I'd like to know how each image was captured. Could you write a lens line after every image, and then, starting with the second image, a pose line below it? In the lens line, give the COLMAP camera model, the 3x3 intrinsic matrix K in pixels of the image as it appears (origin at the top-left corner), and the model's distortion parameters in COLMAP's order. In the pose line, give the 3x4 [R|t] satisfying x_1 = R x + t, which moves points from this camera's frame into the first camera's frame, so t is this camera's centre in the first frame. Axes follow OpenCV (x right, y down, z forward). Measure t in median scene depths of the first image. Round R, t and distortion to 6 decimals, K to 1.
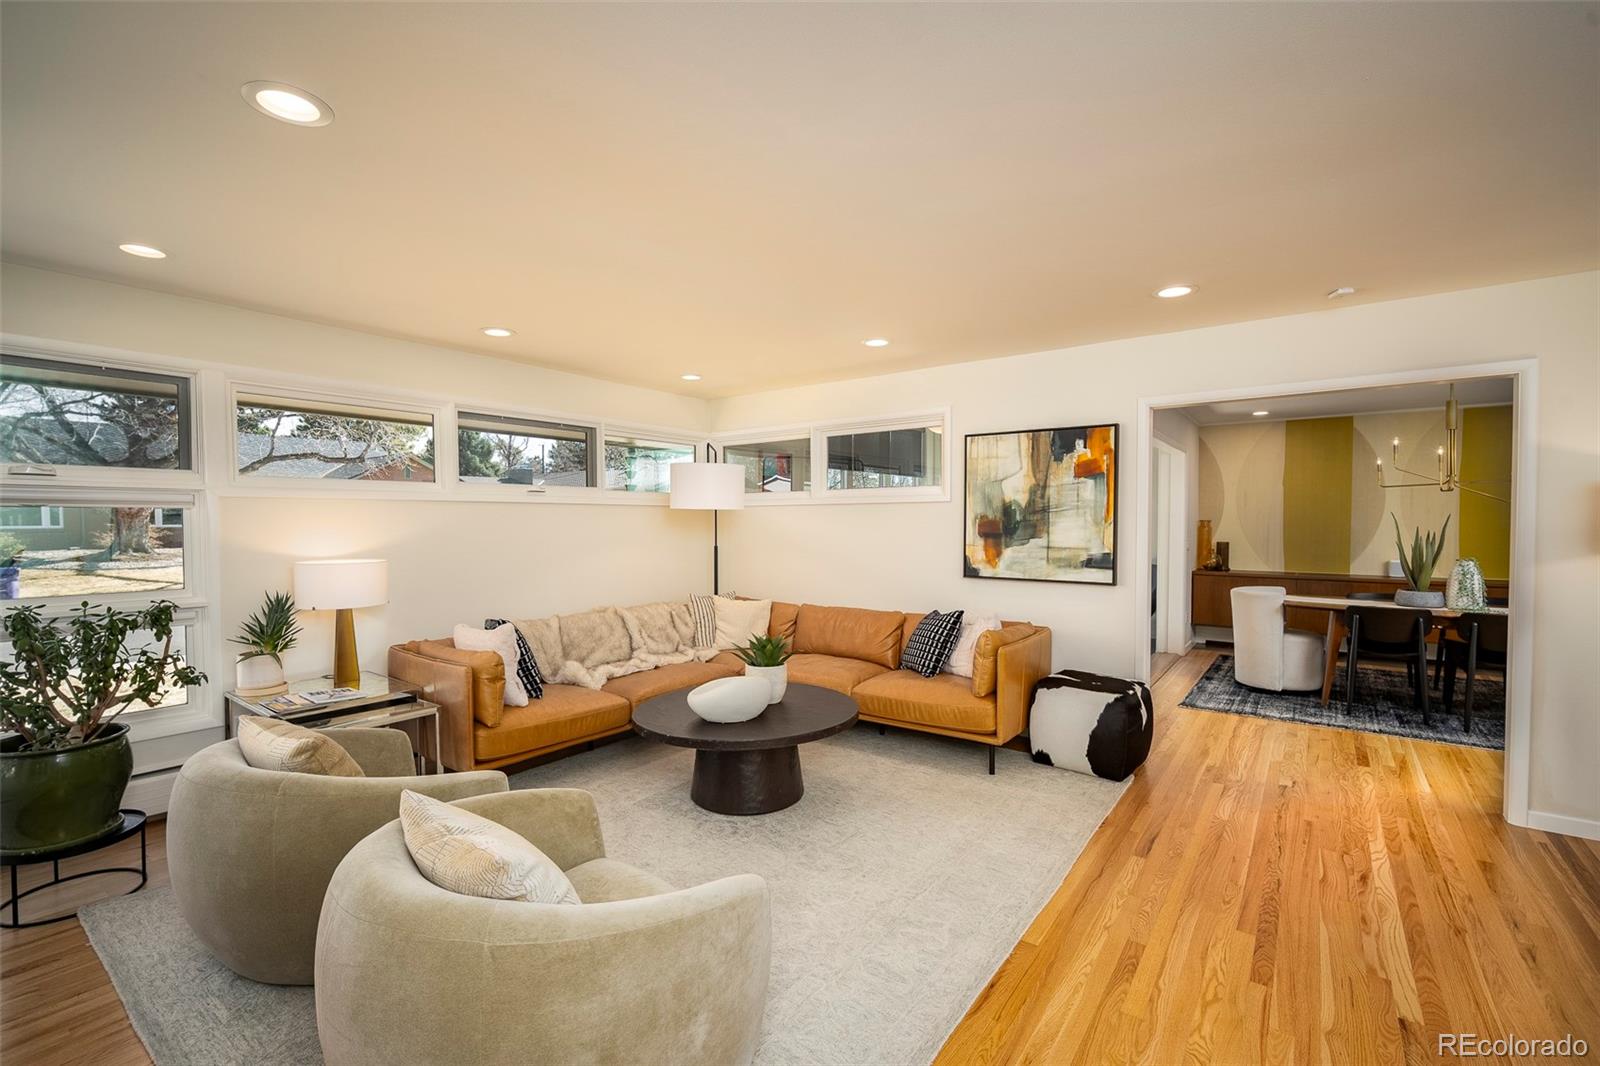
lens RADIAL K [[688.5, 0, 811.9], [0, 688.5, 531.3], [0, 0, 1]] dist [-0.008570, 0.000662]
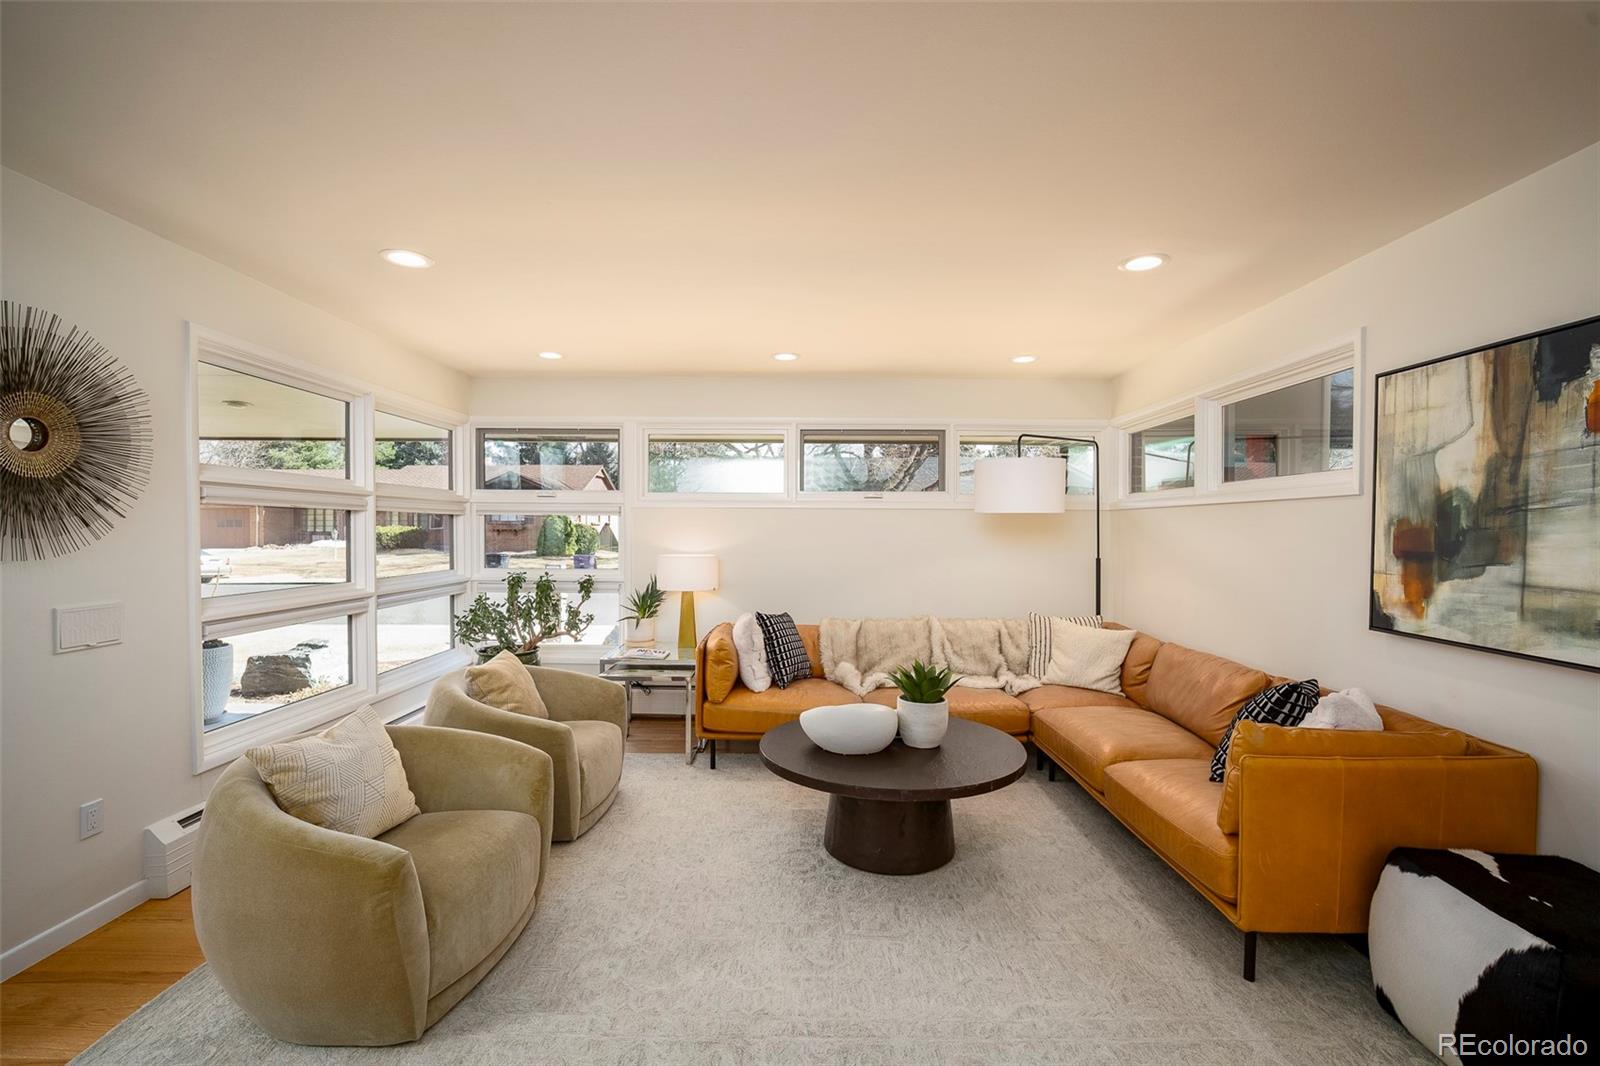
lens RADIAL K [[697.6, 0, 805.3], [0, 697.6, 530.2], [0, 0, 1]] dist [-0.003321, 0.000788]
pose [[0.595250, 0.008923, -0.803491, 0.427412], [-0.017532, 0.999845, -0.001884, -0.005010], [0.803349, 0.015208, 0.595314, 0.312507]]
